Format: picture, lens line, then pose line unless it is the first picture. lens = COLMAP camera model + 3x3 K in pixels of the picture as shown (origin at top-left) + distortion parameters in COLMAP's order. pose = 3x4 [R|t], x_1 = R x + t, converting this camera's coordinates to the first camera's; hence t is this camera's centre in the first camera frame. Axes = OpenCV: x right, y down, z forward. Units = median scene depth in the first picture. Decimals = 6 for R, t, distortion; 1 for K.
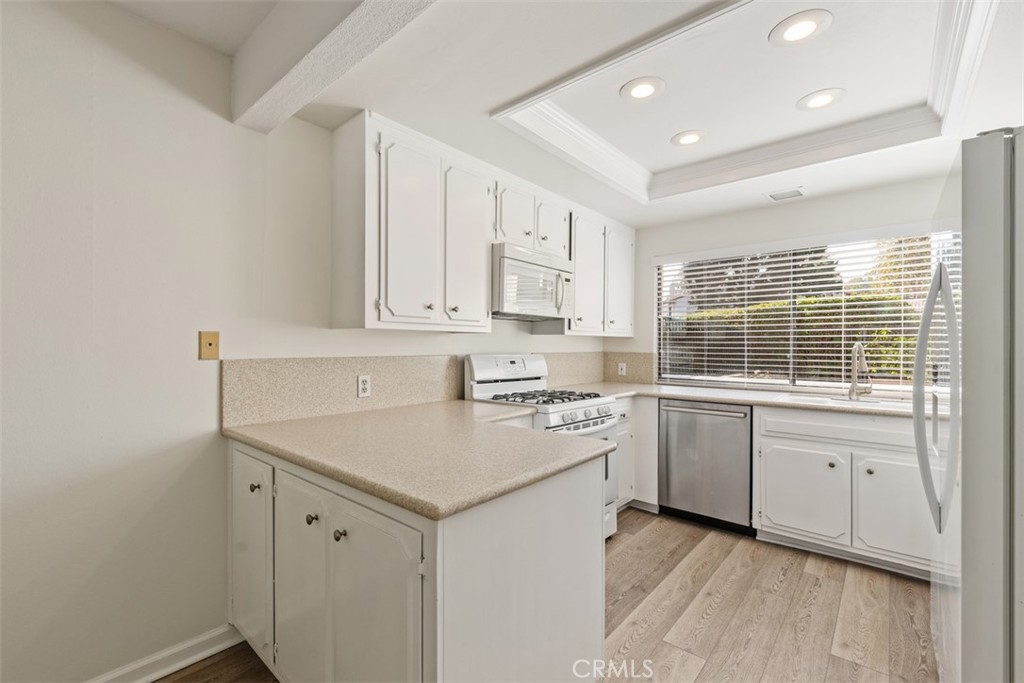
lens RADIAL K [[441.8, 0, 511.1], [0, 441.8, 344.1], [0, 0, 1]] dist [0.000042, -0.000006]
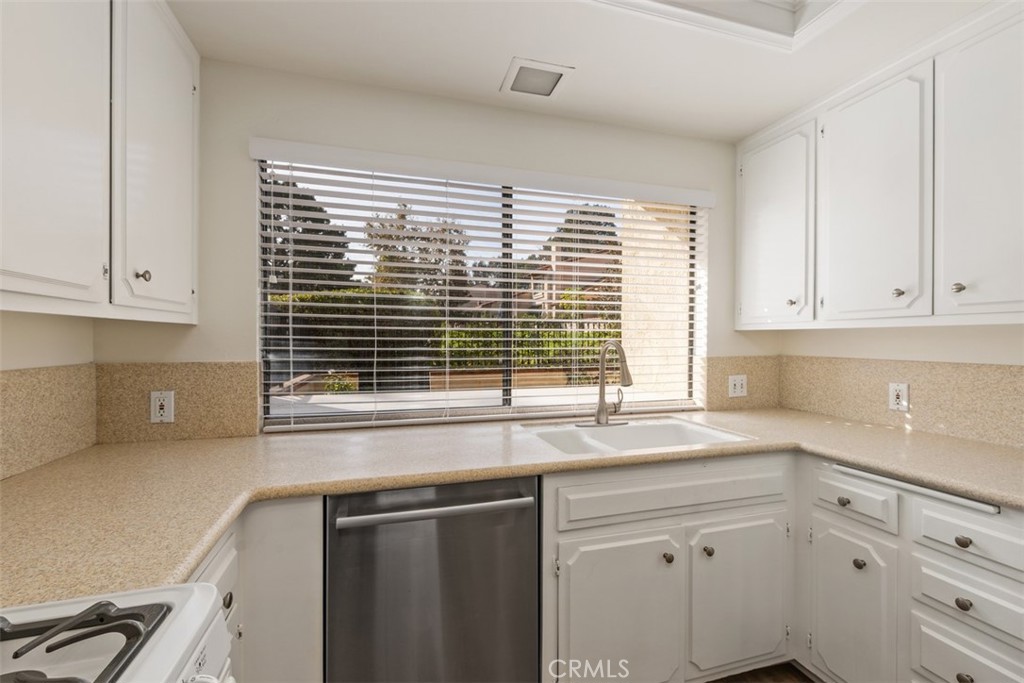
lens RADIAL K [[441.8, 0, 511.1], [0, 441.8, 344.1], [0, 0, 1]] dist [0.000042, -0.000006]
pose [[0.537288, -0.013413, 0.843292, 0.124298], [-0.002031, 0.999850, 0.017198, -0.007487], [-0.843397, -0.010953, 0.537180, 0.740837]]
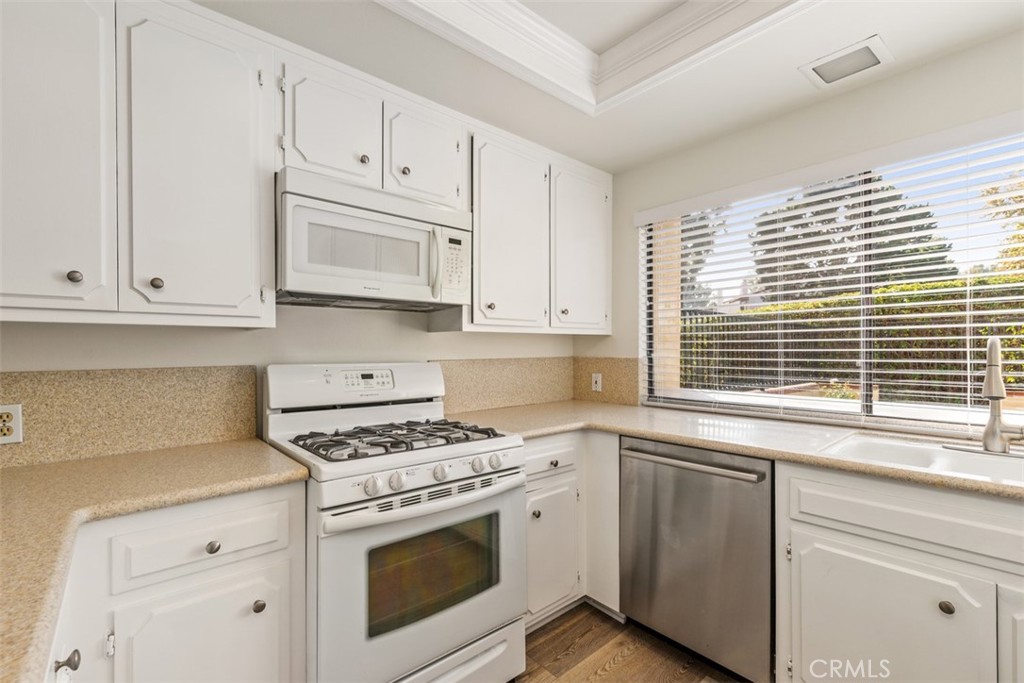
lens RADIAL K [[446.0, 0, 509.4], [0, 446.0, 349.3], [0, 0, 1]] dist [-0.001039, -0.000198]
pose [[0.989475, -0.009464, -0.144396, 0.299645], [0.009935, 0.999947, 0.002543, 0.003542], [0.144364, -0.003951, 0.989517, 0.413960]]
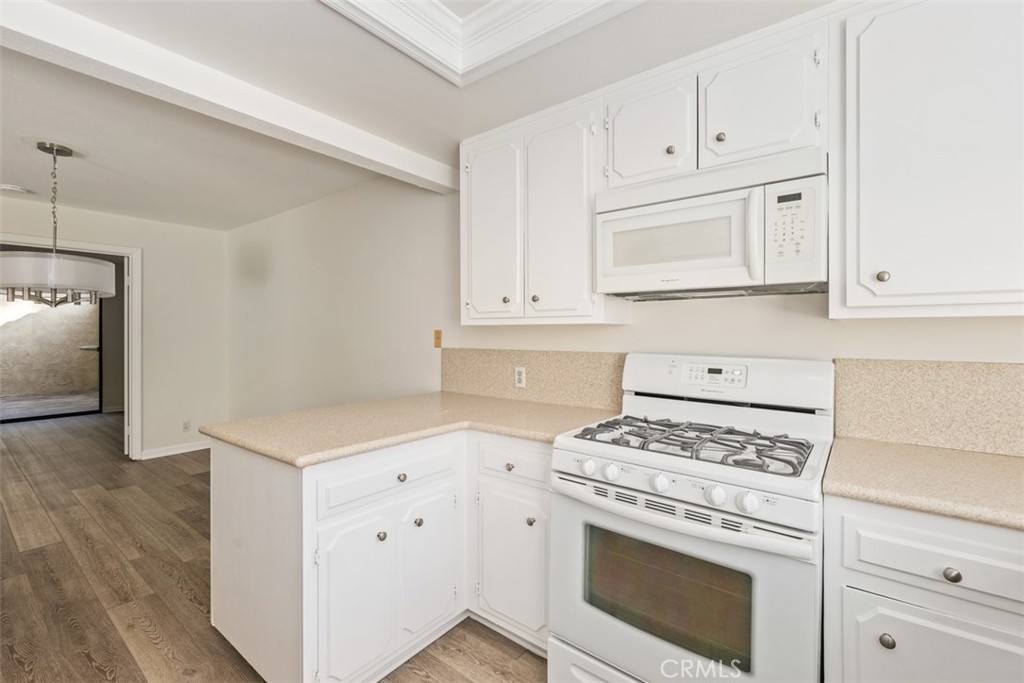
lens RADIAL K [[445.4, 0, 510.6], [0, 445.4, 331.1], [0, 0, 1]] dist [-0.000848, -0.000411]
pose [[0.044615, -0.008031, -0.998972, 0.585020], [0.001938, 0.999966, -0.007953, -0.006981], [0.999002, -0.001581, 0.044629, 0.721785]]
